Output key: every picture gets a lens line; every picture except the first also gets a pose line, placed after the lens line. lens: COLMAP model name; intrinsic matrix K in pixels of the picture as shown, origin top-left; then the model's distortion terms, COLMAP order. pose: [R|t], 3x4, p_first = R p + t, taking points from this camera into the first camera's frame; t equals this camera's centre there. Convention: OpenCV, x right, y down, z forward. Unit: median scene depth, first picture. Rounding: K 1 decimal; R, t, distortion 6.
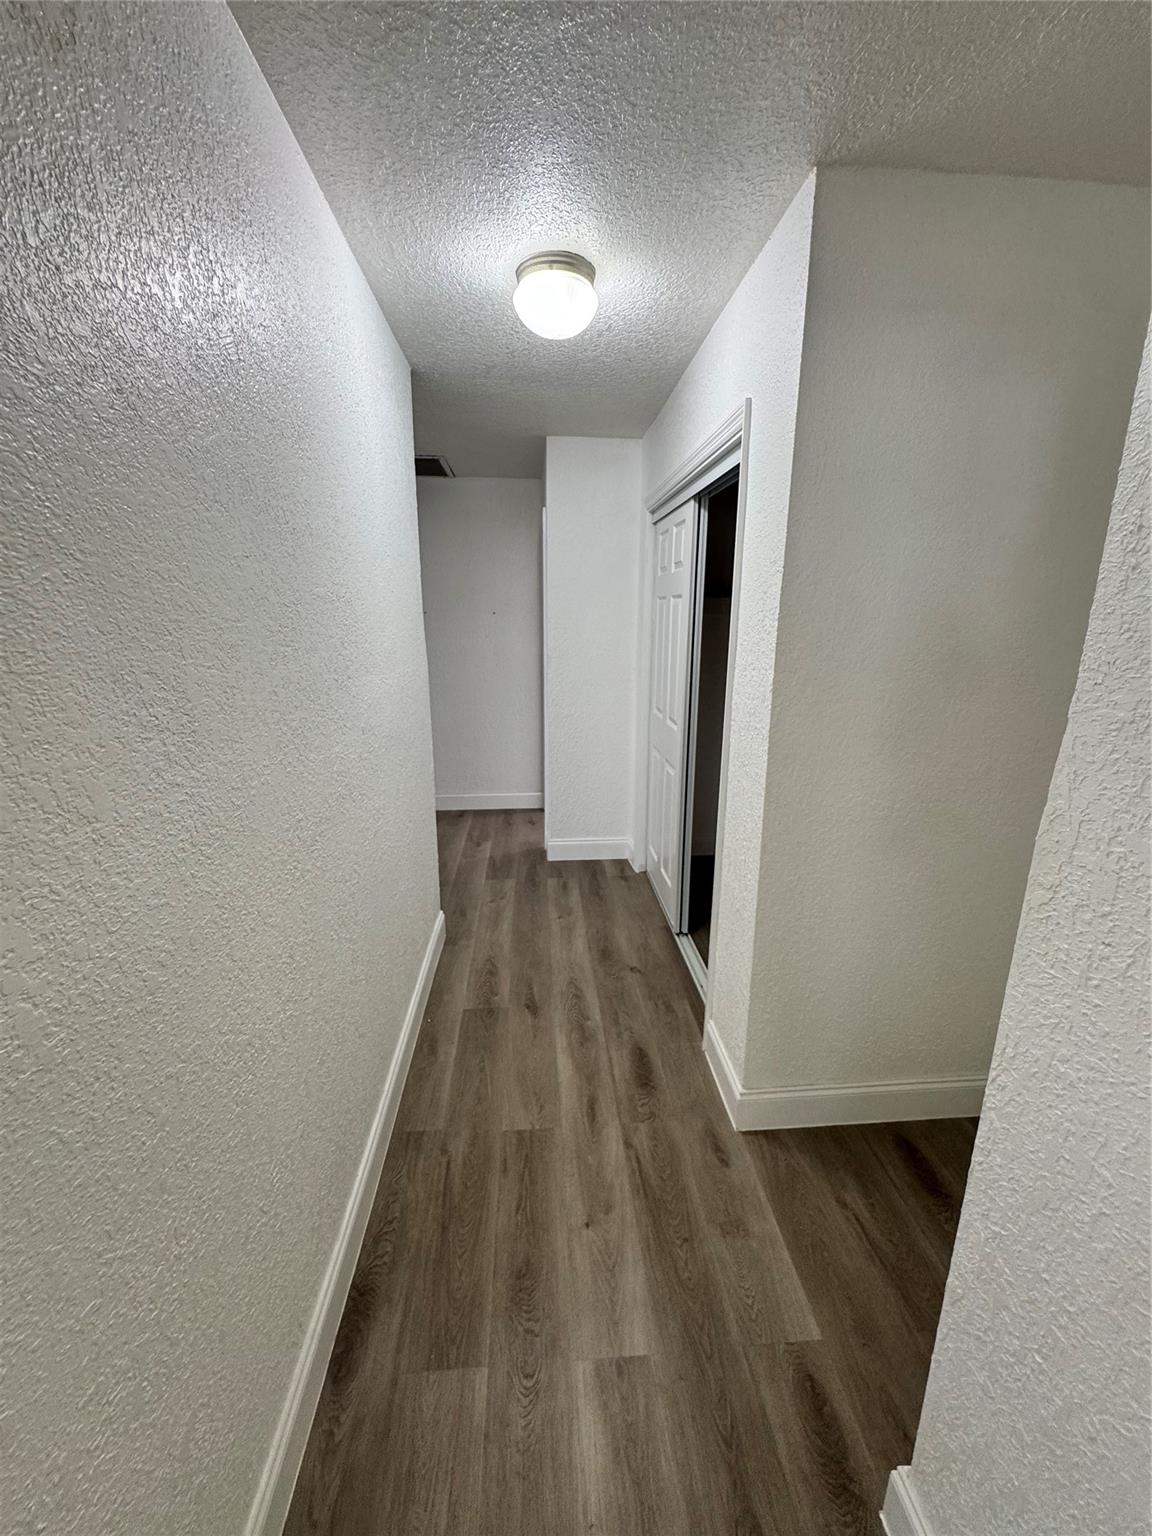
lens RADIAL K [[615.3, 0, 578.6], [0, 615.3, 768.1], [0, 0, 1]] dist [-0.002335, -0.000123]
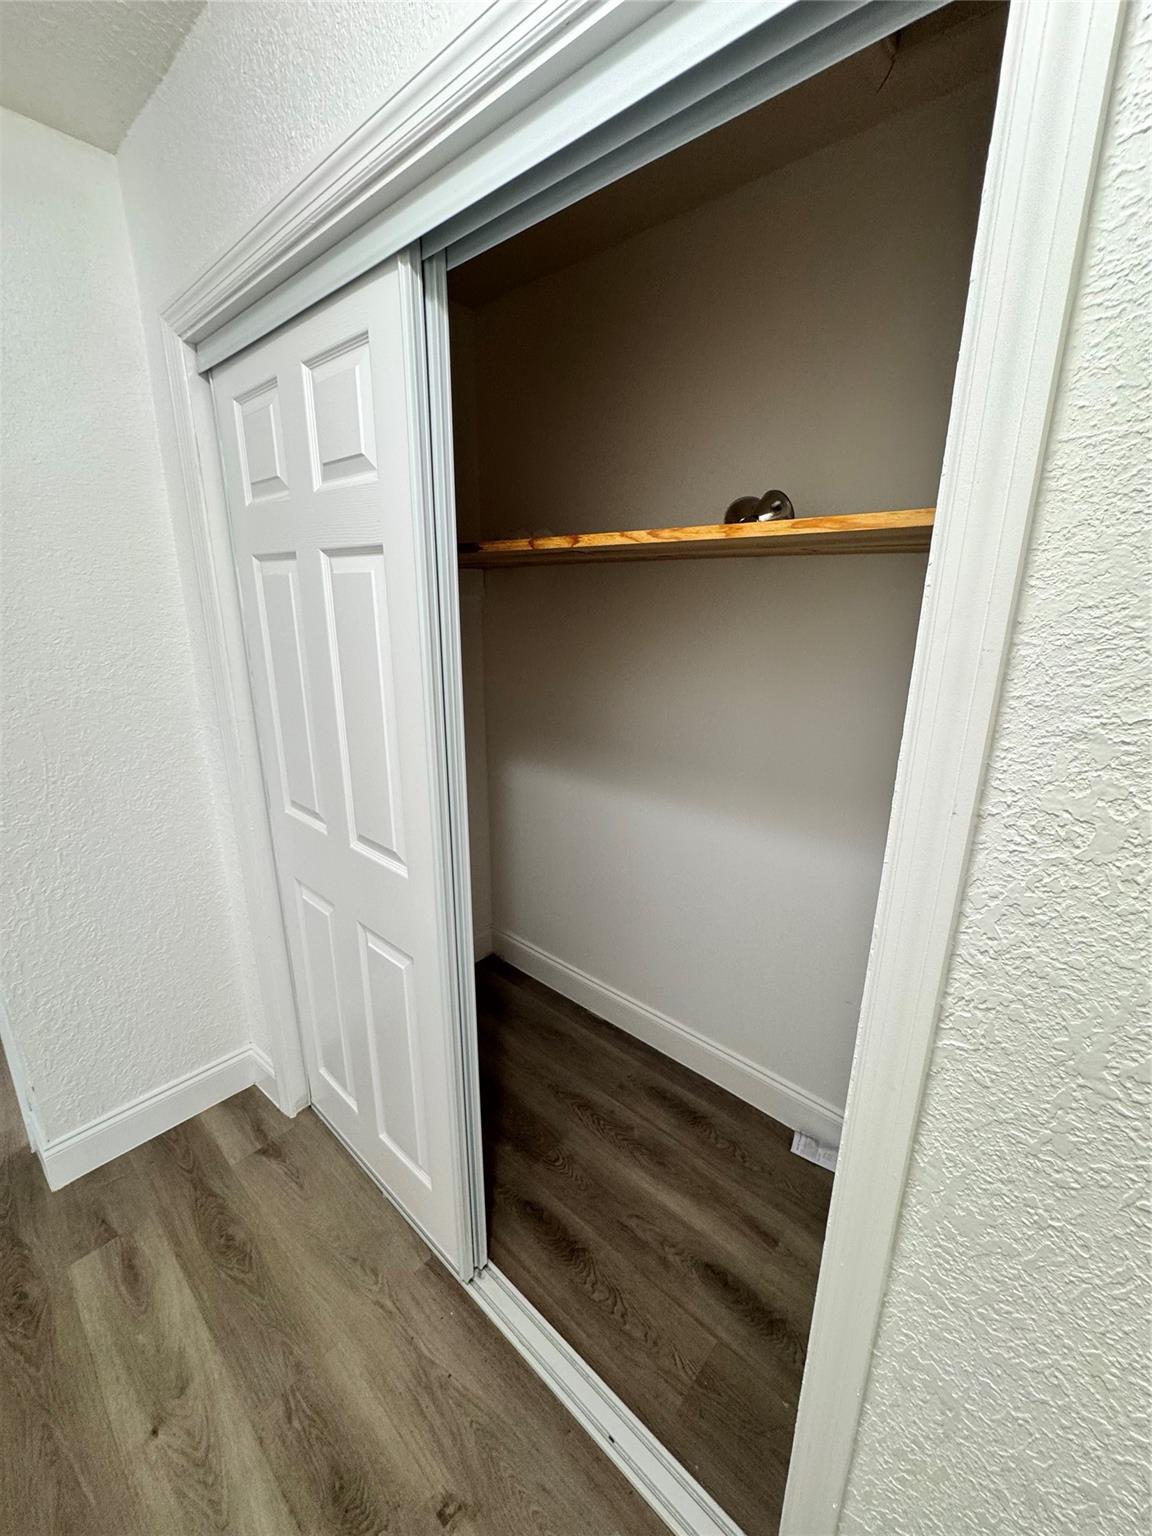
lens RADIAL K [[615.3, 0, 578.6], [0, 615.3, 768.1], [0, 0, 1]] dist [-0.002335, -0.000123]
pose [[0.724873, -0.185153, 0.663534, -0.017139], [0.165785, 0.981781, 0.092847, -0.131681], [-0.668636, 0.042701, 0.742362, 0.523591]]
